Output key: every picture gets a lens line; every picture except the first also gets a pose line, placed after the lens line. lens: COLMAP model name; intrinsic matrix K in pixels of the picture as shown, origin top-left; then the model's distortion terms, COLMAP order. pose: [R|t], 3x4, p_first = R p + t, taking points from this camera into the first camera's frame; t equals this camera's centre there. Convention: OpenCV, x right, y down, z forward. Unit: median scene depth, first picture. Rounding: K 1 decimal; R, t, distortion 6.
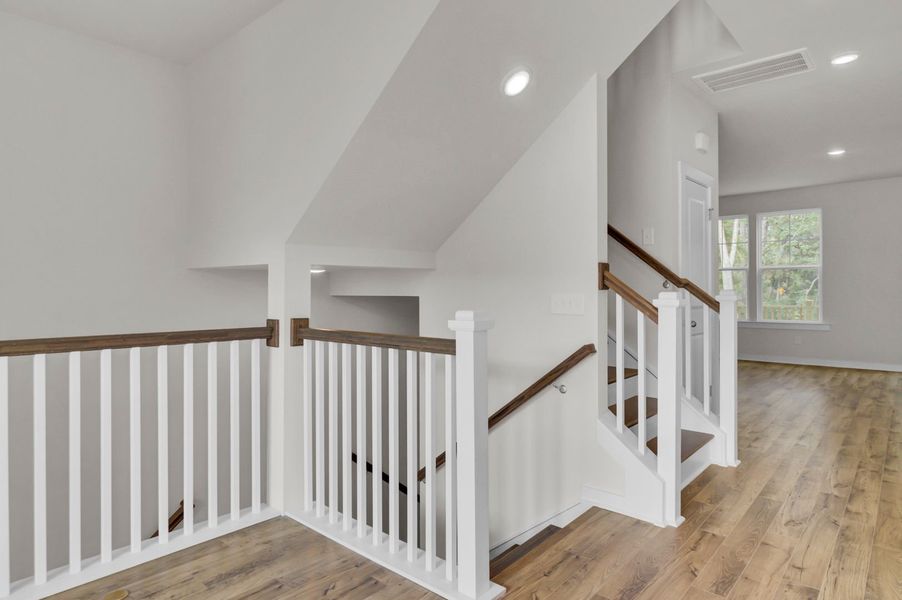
lens RADIAL K [[521.0, 0, 451.9], [0, 521.0, 291.9], [0, 0, 1]] dist [-0.002985, -0.001650]
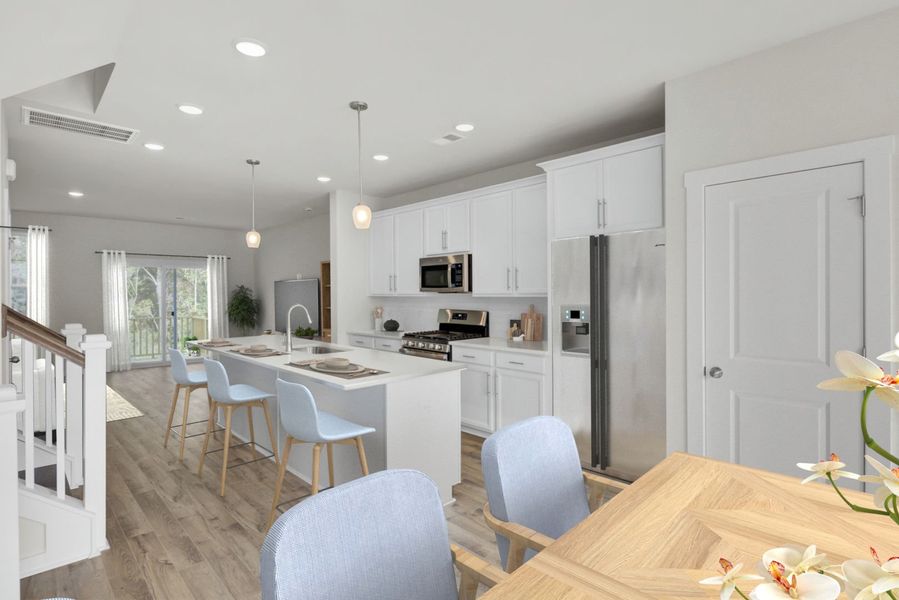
lens RADIAL K [[445.2, 0, 450.6], [0, 445.2, 298.5], [0, 0, 1]] dist [-0.001799, -0.000391]
pose [[0.083355, -0.005465, 0.996505, -0.412055], [0.007007, 0.999963, 0.004898, -0.071073], [-0.996495, 0.006574, 0.083391, 0.182740]]
